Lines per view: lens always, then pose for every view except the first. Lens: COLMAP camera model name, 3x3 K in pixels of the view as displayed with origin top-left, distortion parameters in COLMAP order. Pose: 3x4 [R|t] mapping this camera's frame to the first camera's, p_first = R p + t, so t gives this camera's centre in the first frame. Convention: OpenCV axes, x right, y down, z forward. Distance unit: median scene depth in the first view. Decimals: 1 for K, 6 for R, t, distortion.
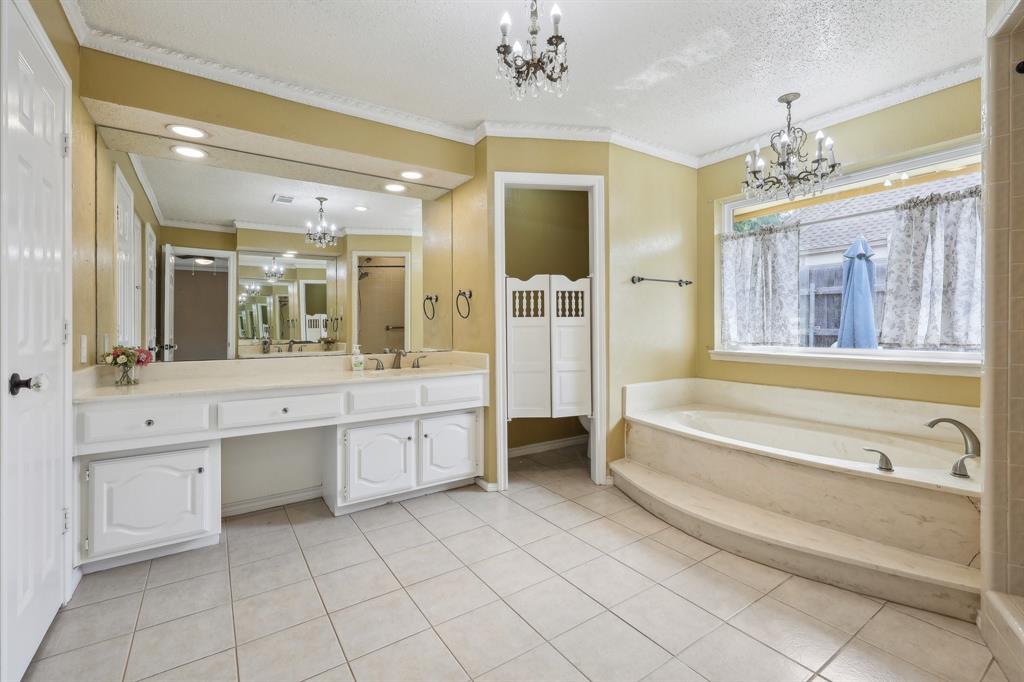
lens RADIAL K [[449.2, 0, 511.9], [0, 449.2, 331.8], [0, 0, 1]] dist [-0.000235, 0.000669]
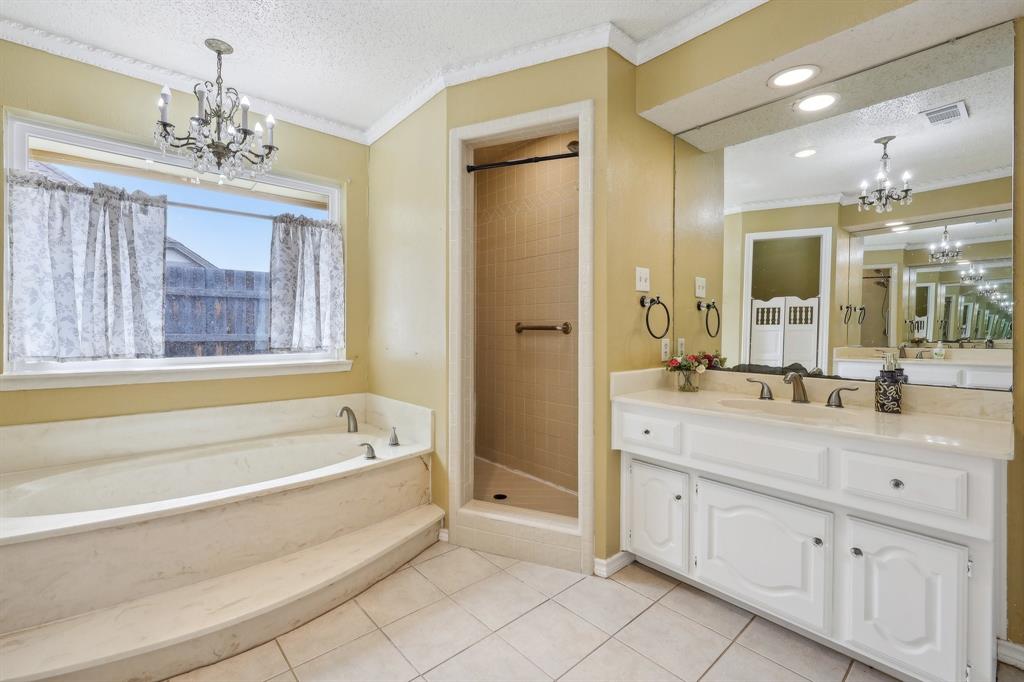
lens RADIAL K [[449.2, 0, 511.9], [0, 449.2, 331.8], [0, 0, 1]] dist [-0.000235, 0.000669]
pose [[-0.142068, -0.002386, 0.989854, -0.264847], [0.007719, 0.999964, 0.003518, -0.011449], [-0.989827, 0.008141, -0.142045, 0.616485]]
